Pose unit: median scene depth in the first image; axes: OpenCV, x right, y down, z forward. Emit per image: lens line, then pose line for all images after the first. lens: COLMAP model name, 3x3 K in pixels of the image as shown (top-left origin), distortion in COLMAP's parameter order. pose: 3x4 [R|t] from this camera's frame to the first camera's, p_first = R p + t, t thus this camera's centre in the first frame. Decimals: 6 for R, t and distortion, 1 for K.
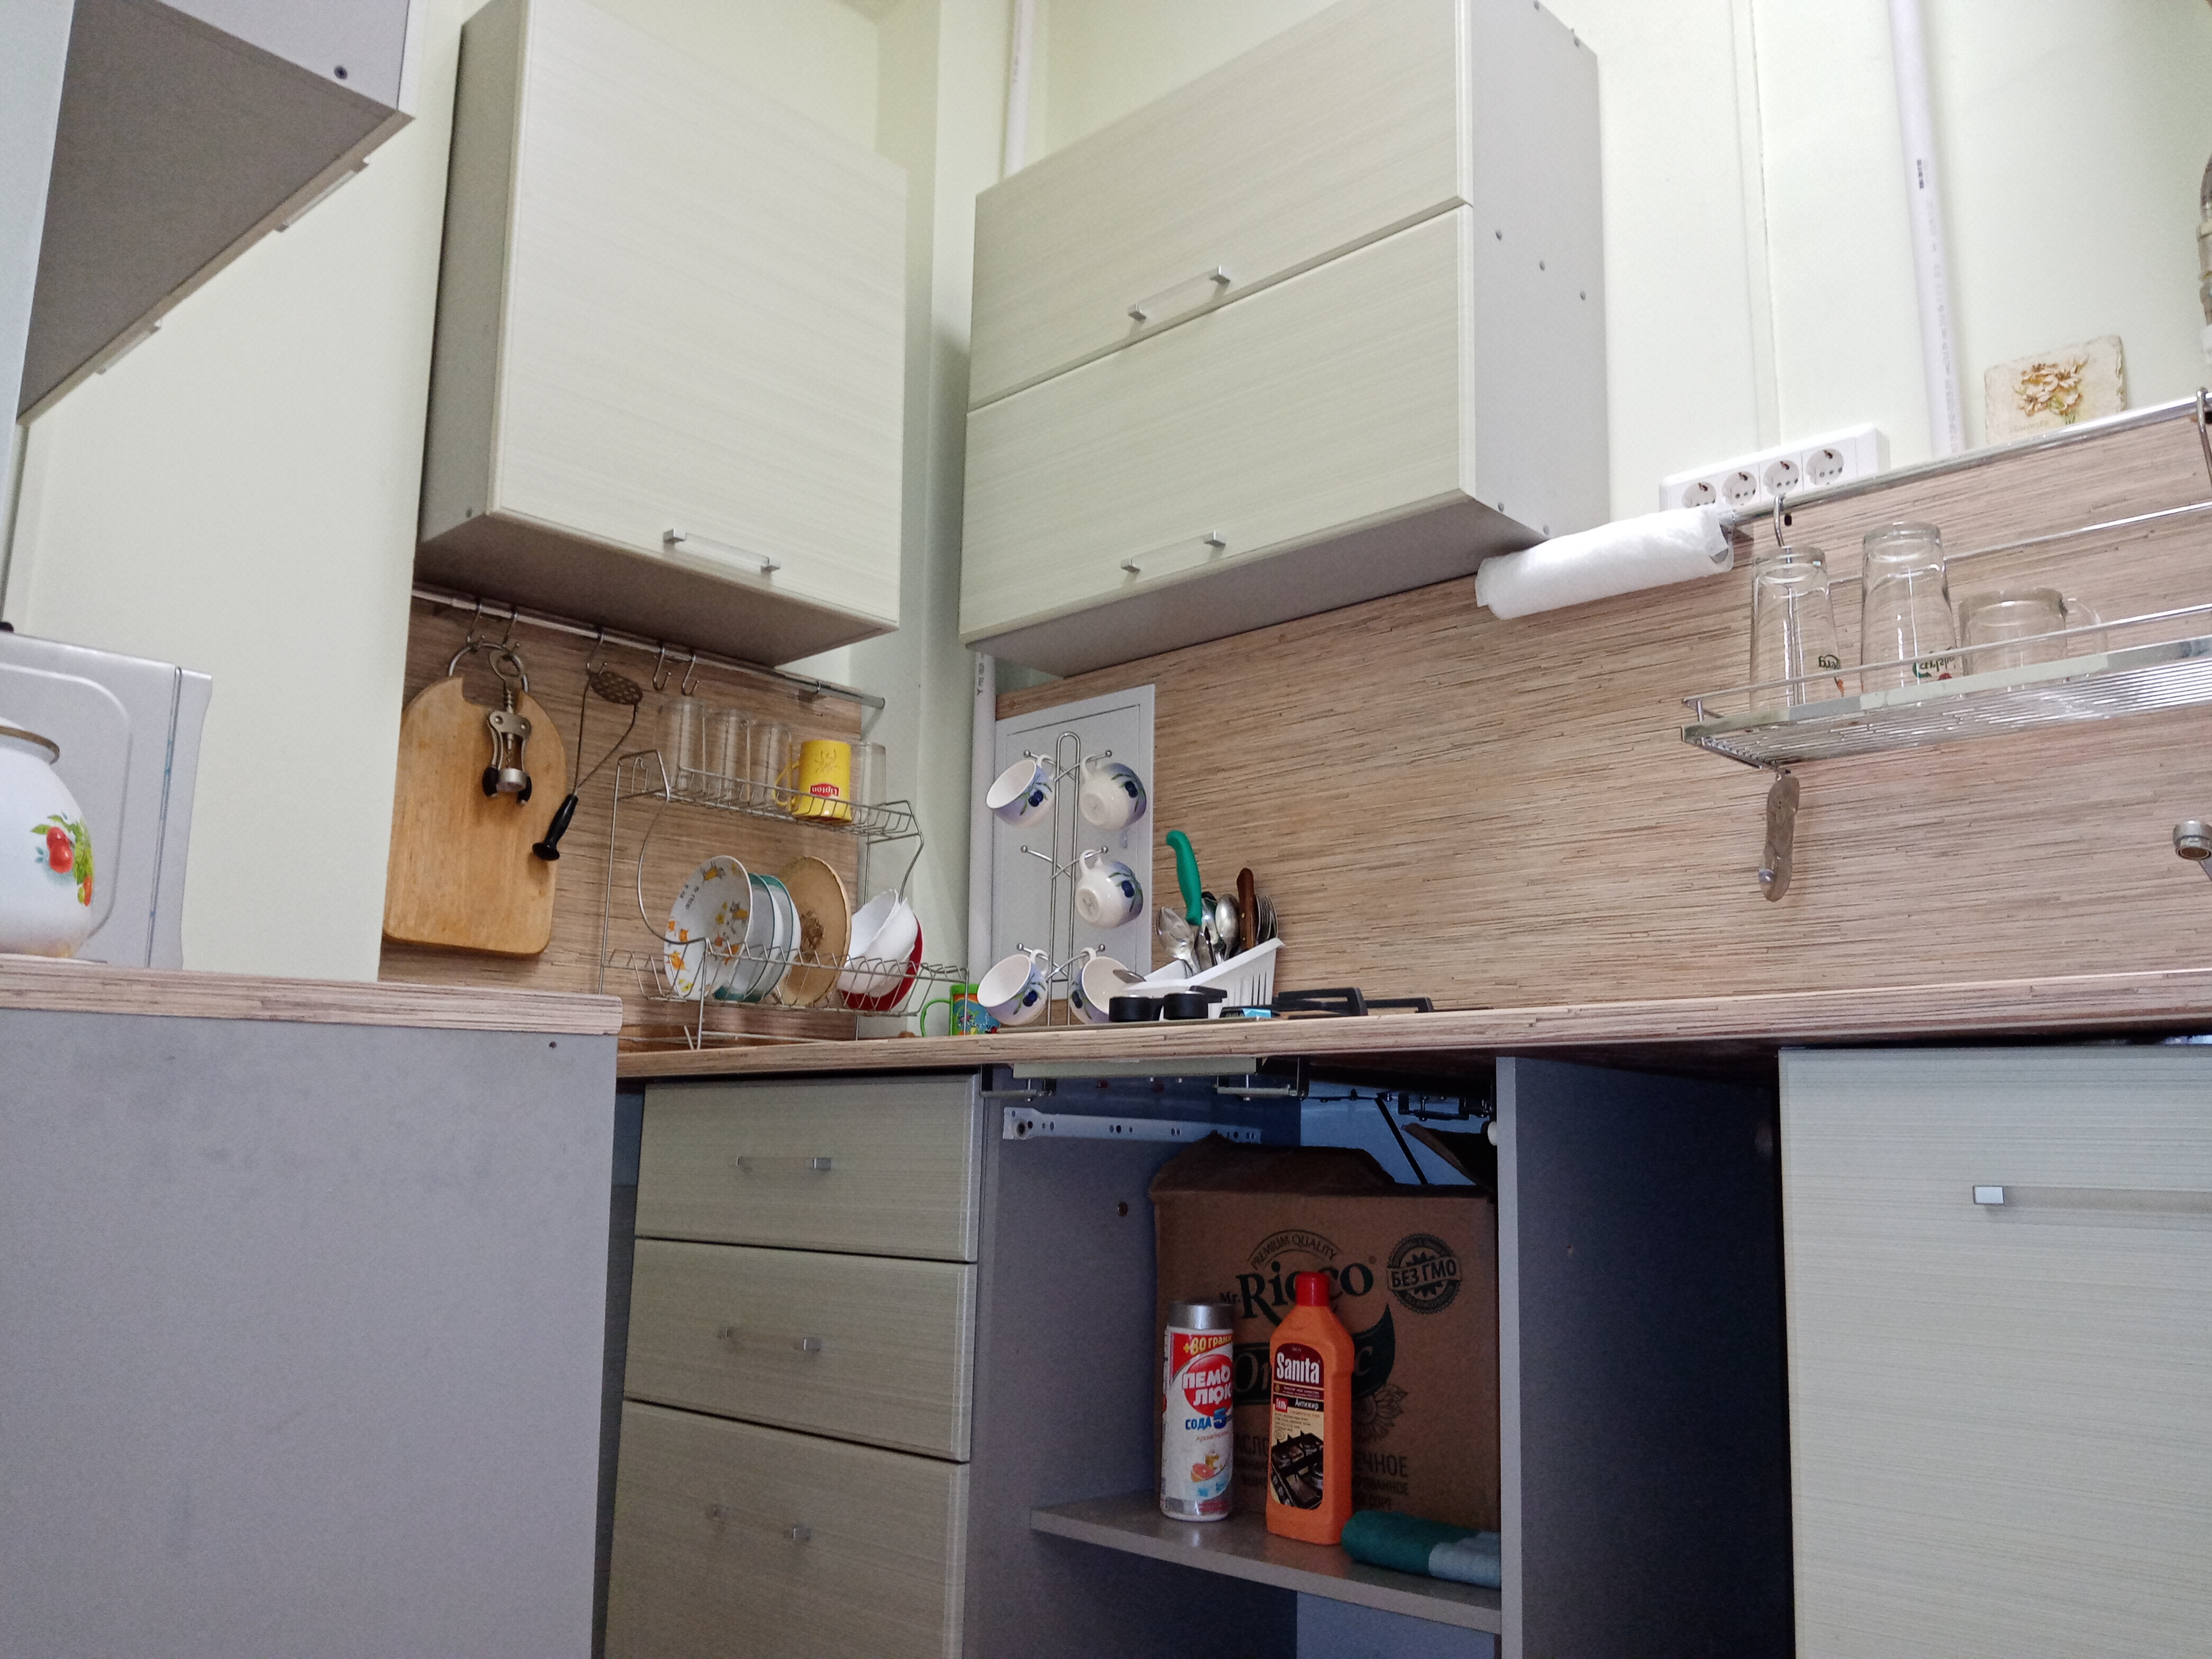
lens RADIAL K [[1755.5, 0, 1119.3], [0, 1755.5, 849.6], [0, 0, 1]] dist [0.094854, -0.184219]
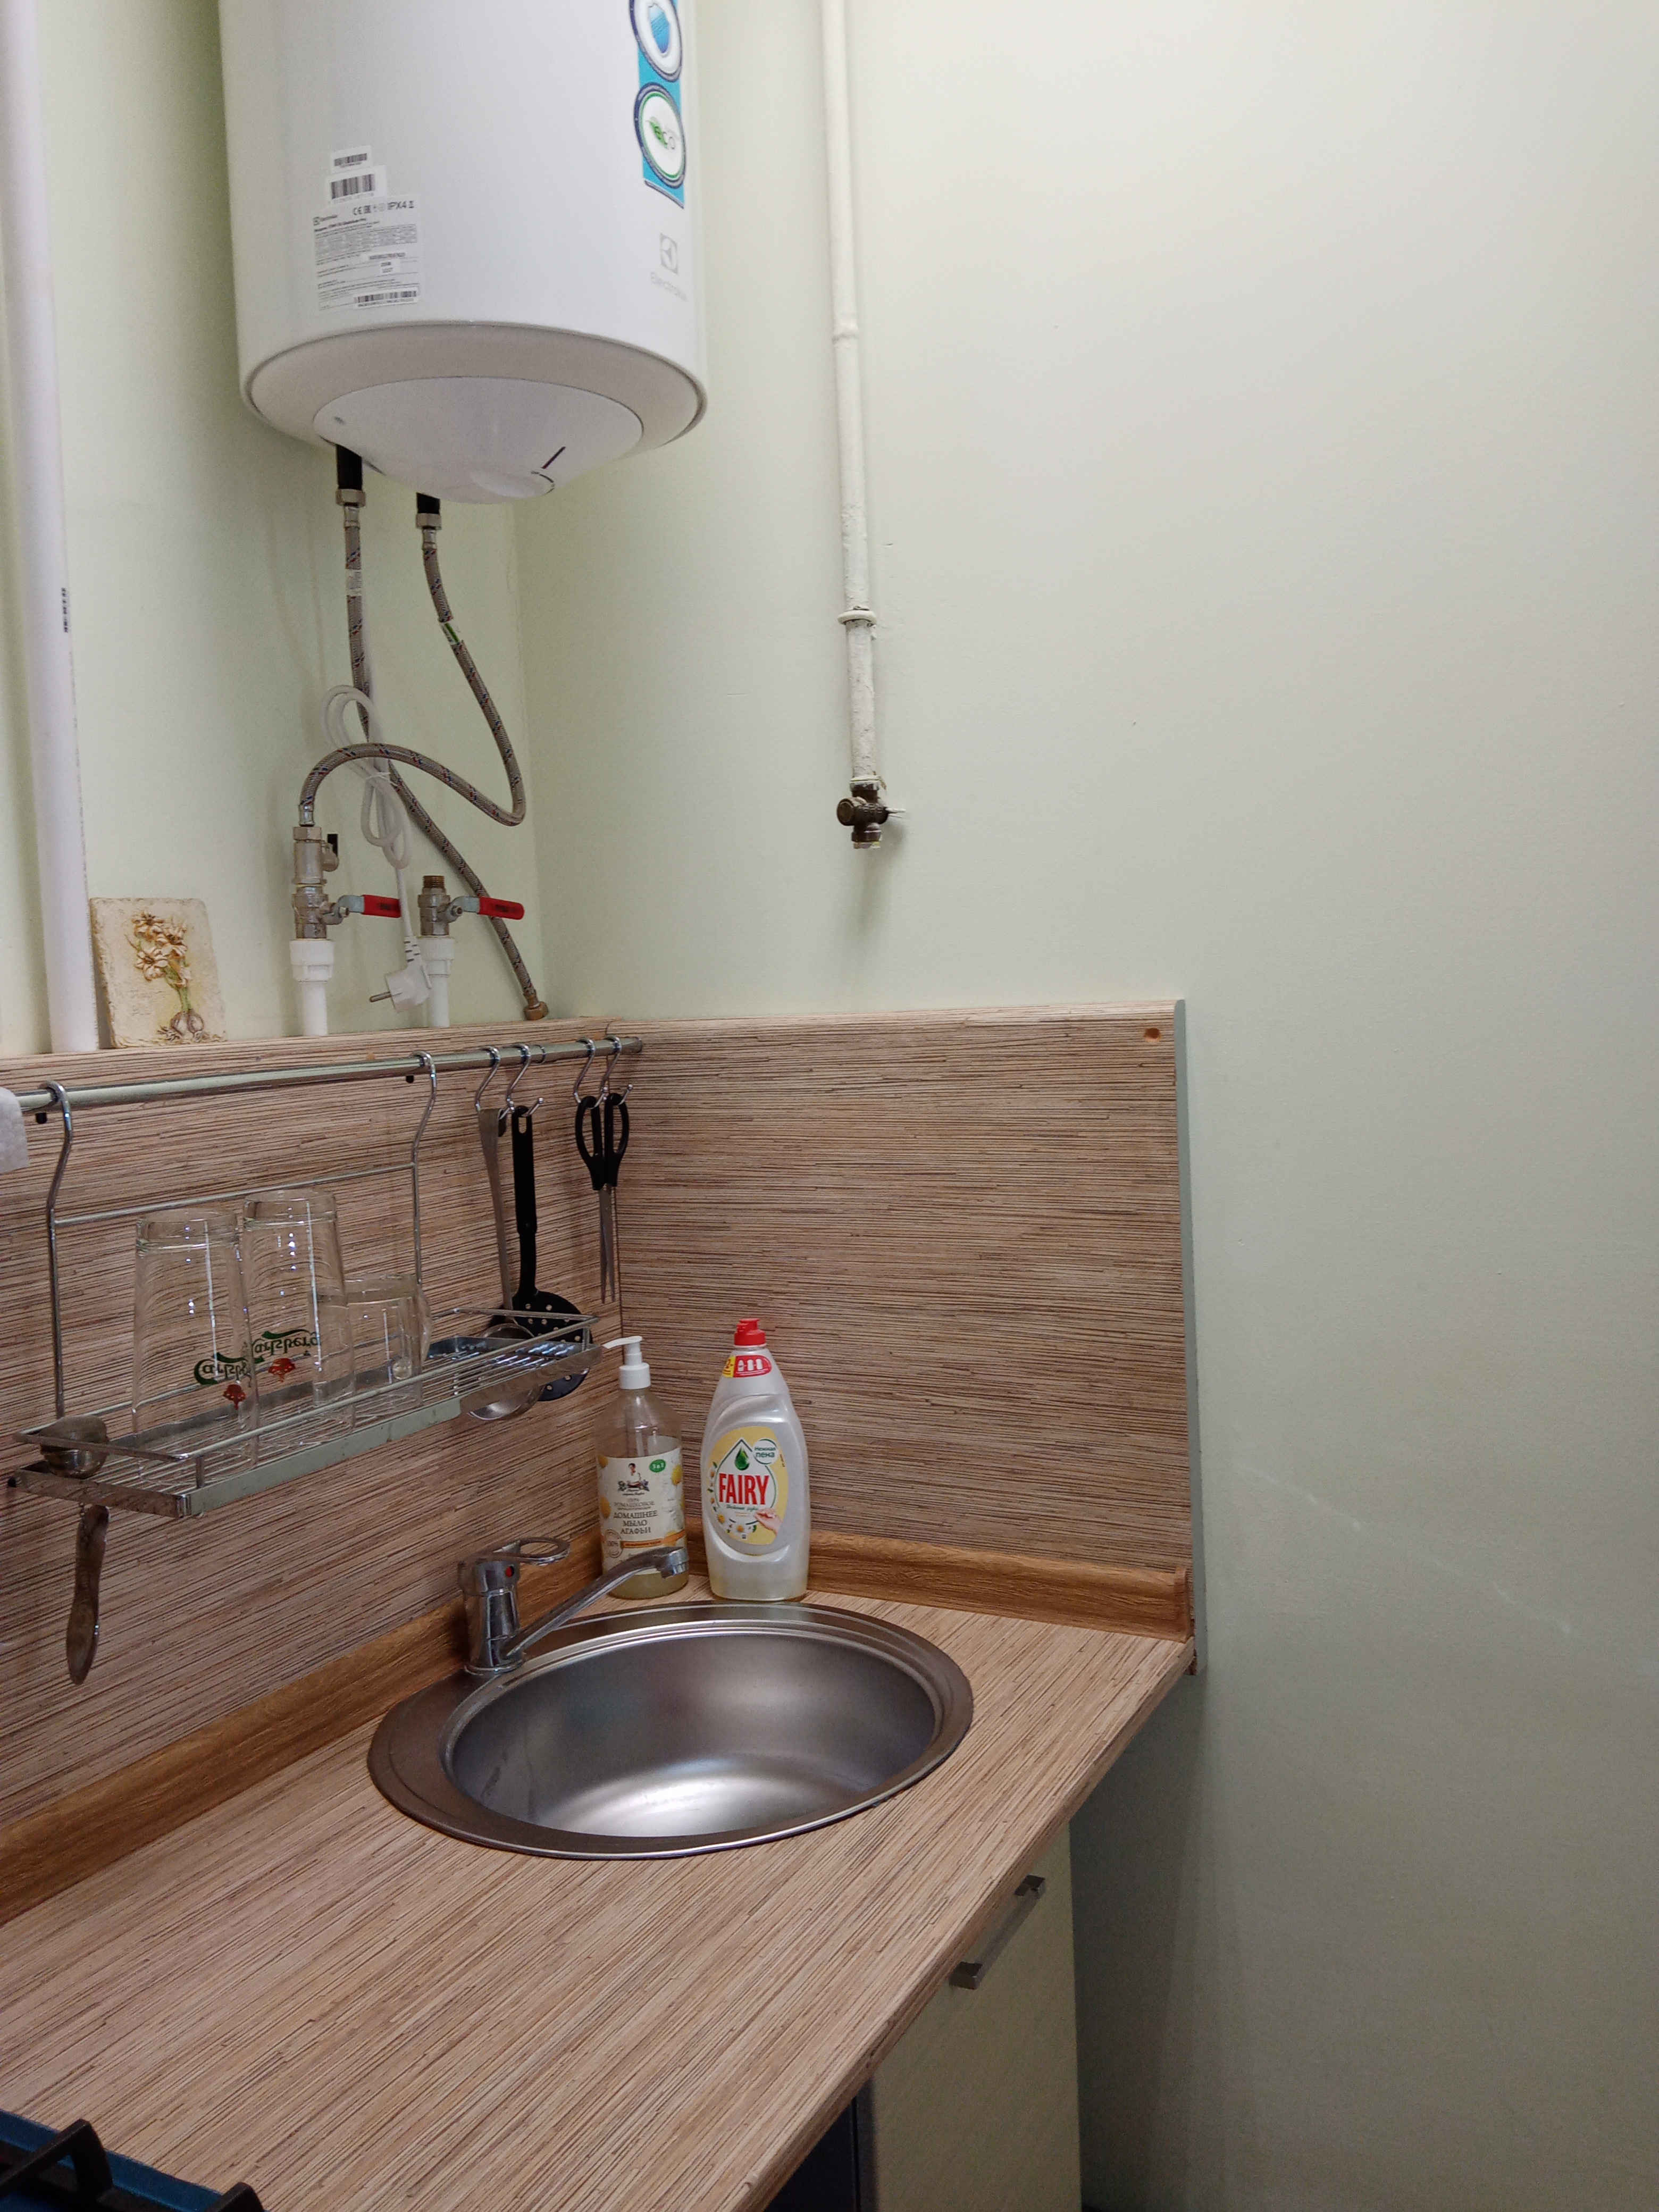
lens RADIAL K [[1755.5, 0, 825.5], [0, 1755.5, 1110.6], [0, 0, 1]] dist [0.094854, -0.184219]
pose [[-0.264595, -0.086185, 0.960501, -0.329714], [-0.137877, 0.989147, 0.050773, -0.242767], [-0.954452, -0.118996, -0.273607, 0.825496]]
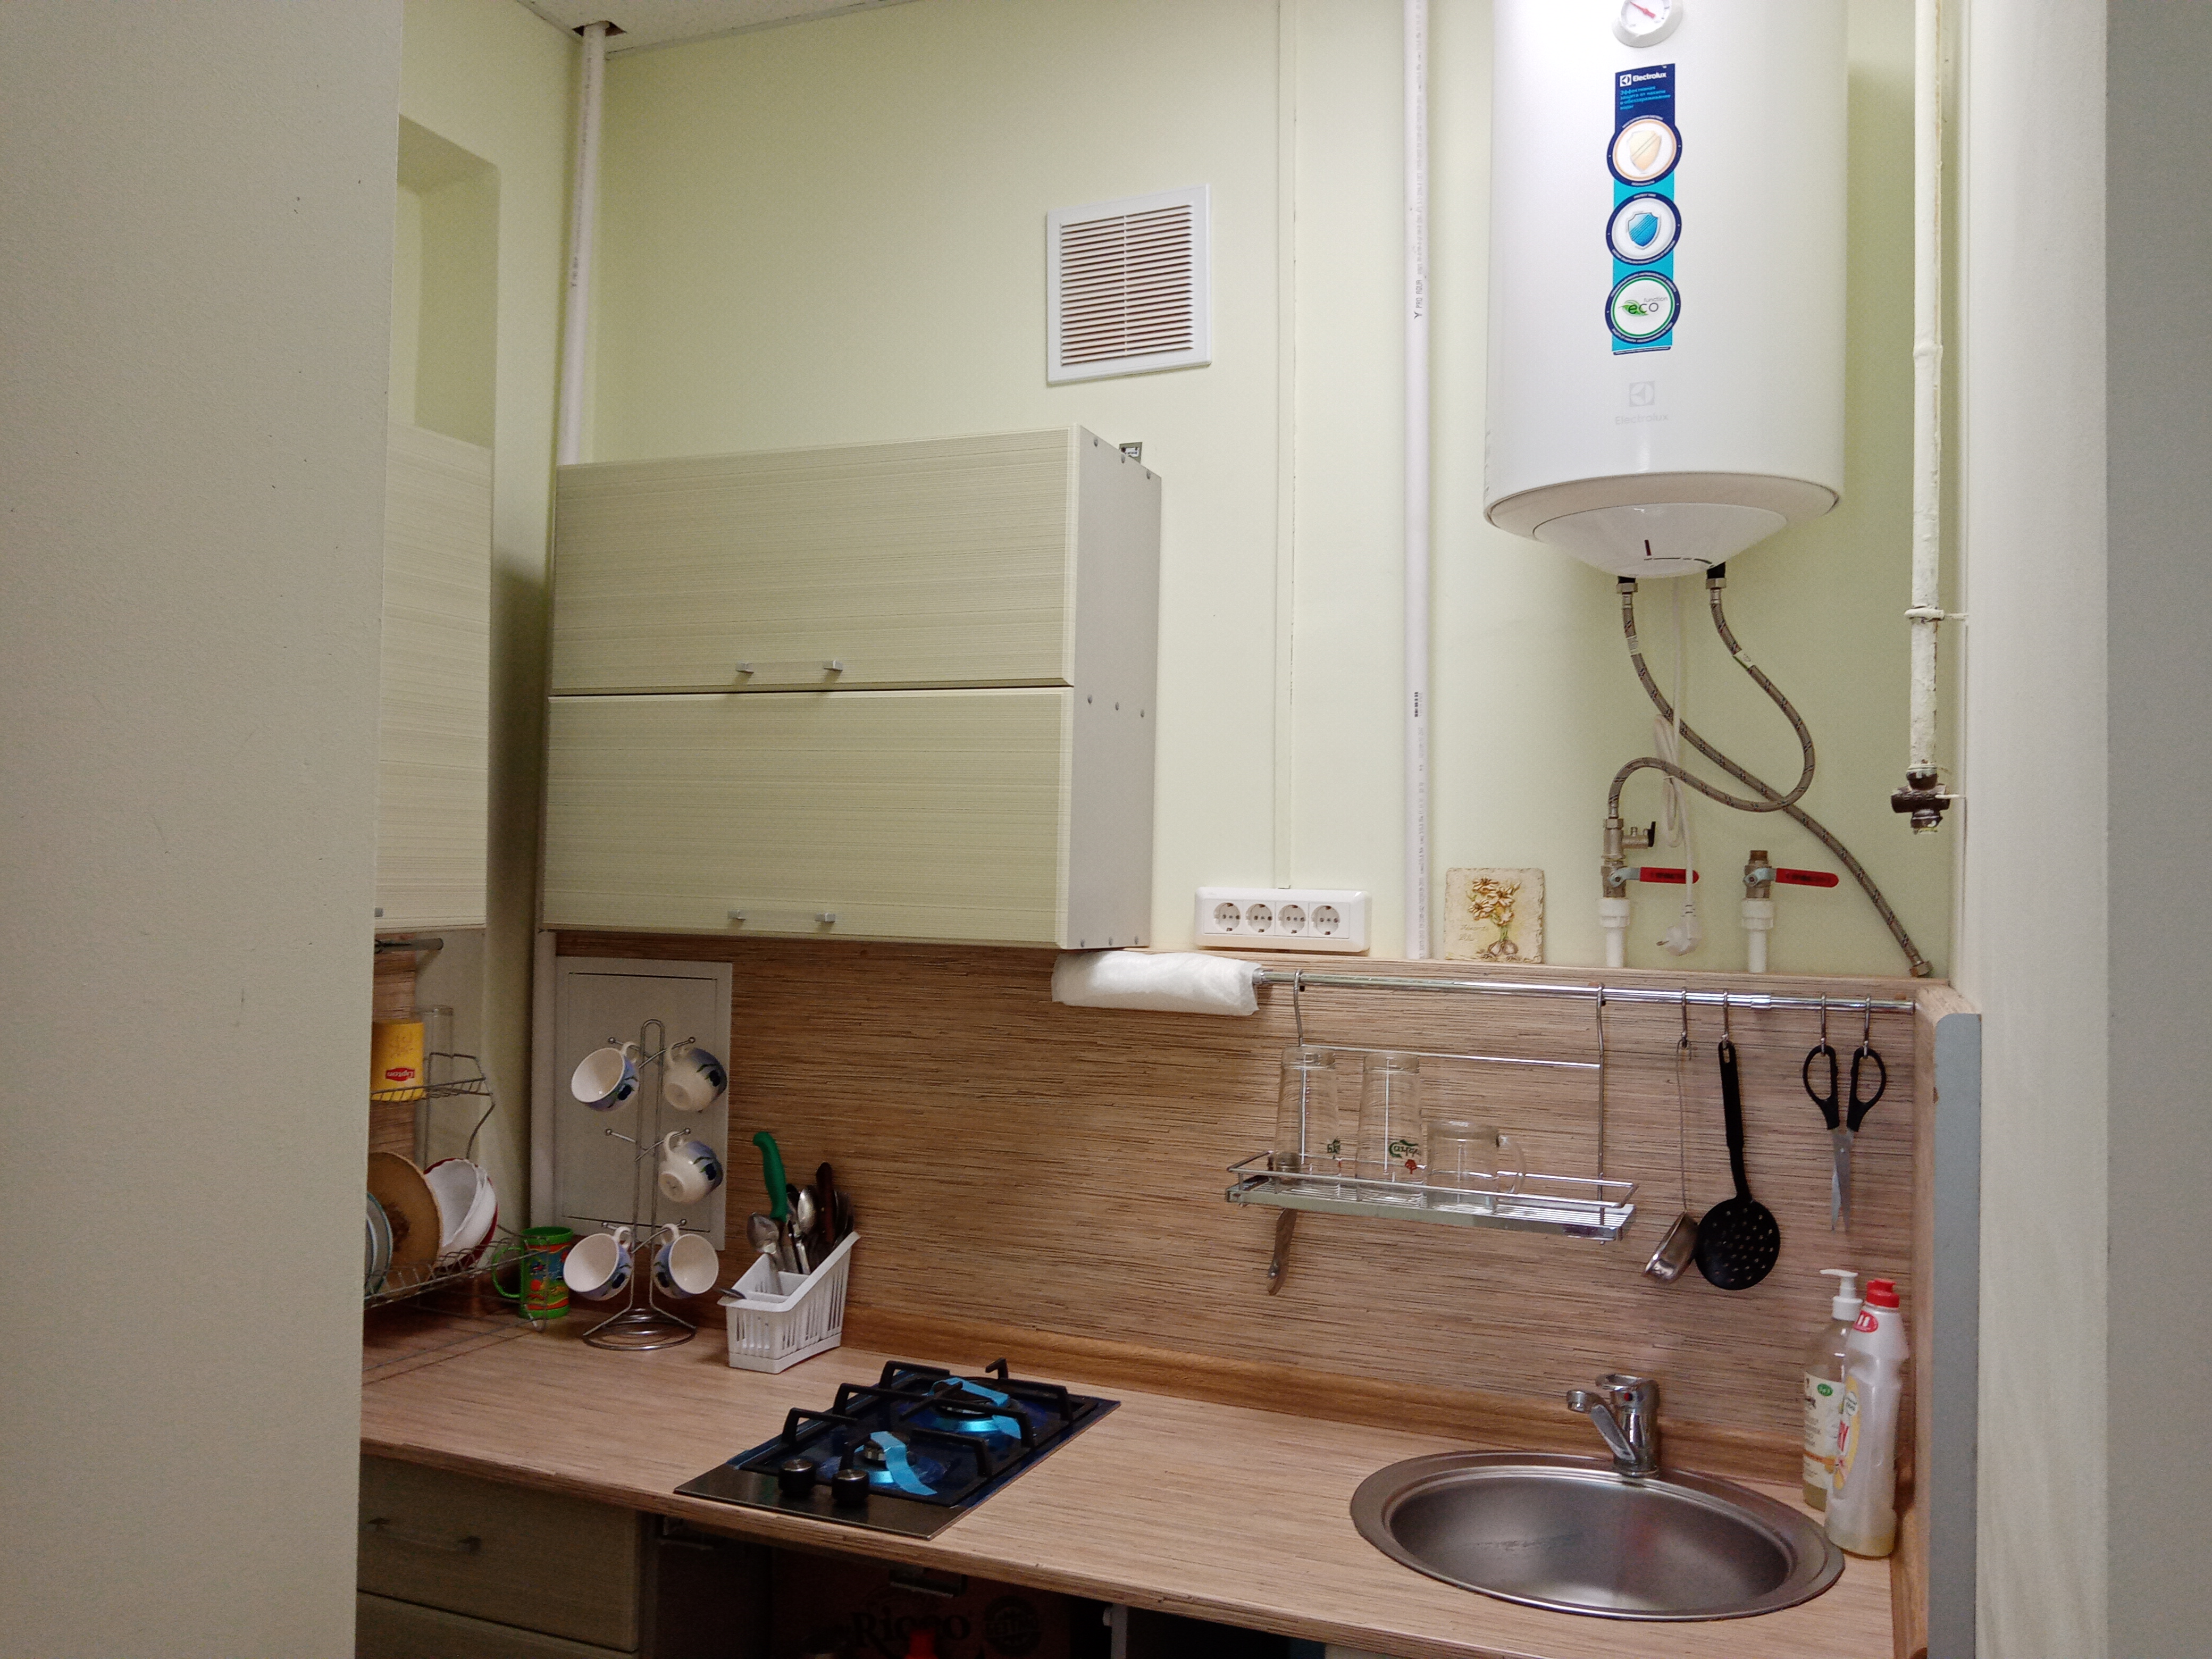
lens RADIAL K [[1755.5, 0, 1119.3], [0, 1755.5, 849.6], [0, 0, 1]] dist [0.094854, -0.184219]
pose [[0.932967, 0.007596, 0.359881, -0.185090], [-0.068003, 0.985494, 0.155491, -0.432729], [-0.353479, -0.169541, 0.919950, -0.091103]]
